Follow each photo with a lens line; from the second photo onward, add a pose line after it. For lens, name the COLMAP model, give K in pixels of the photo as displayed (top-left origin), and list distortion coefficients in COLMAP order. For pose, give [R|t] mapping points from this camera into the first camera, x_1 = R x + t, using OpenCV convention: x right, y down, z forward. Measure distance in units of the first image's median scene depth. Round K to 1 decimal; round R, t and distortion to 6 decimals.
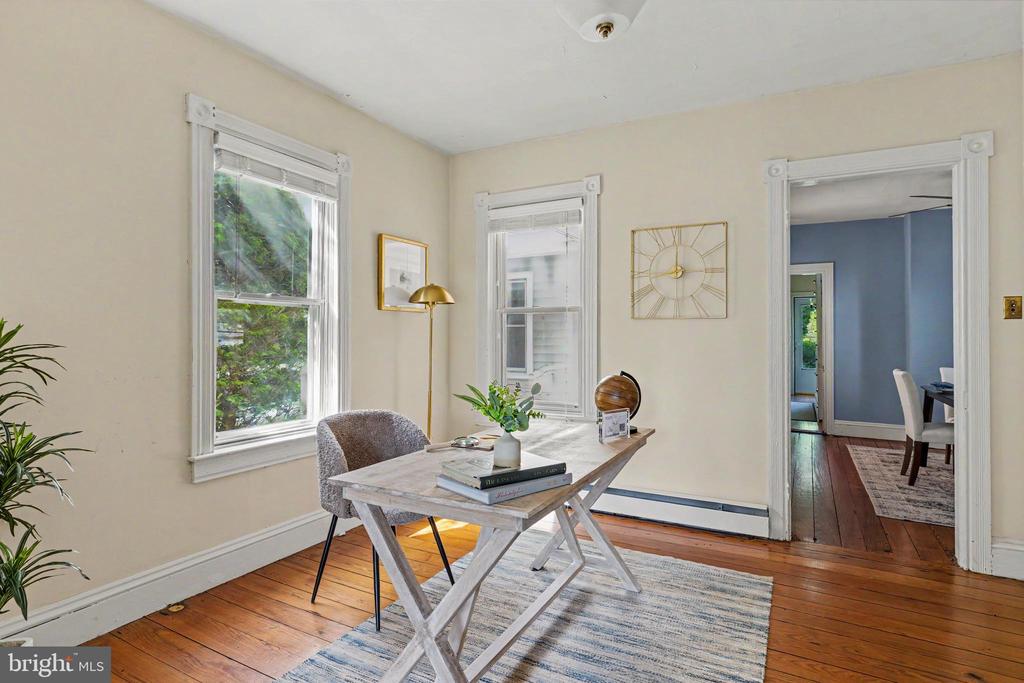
lens RADIAL K [[574.2, 0, 514.8], [0, 574.2, 319.1], [0, 0, 1]] dist [0.002949, 0.002510]
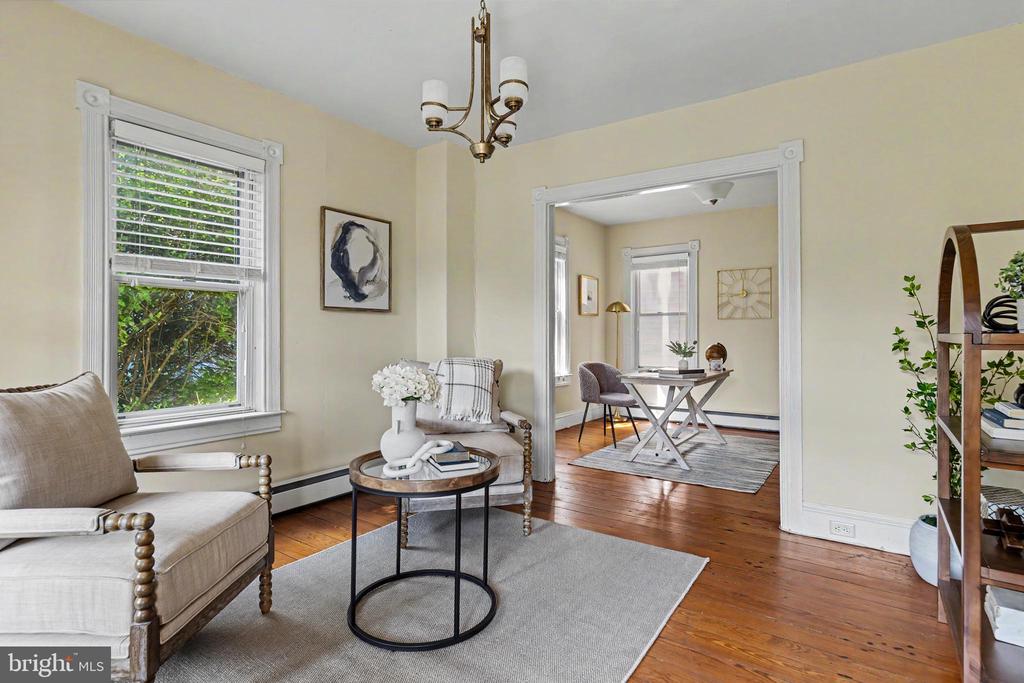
lens RADIAL K [[519.2, 0, 512.5], [0, 519.2, 328.0], [0, 0, 1]] dist [-0.000171, 0.000109]
pose [[0.991607, -0.000120, -0.129291, -0.247994], [0.001471, 0.999945, 0.010354, 0.011385], [0.129282, -0.010458, 0.991553, -0.785394]]
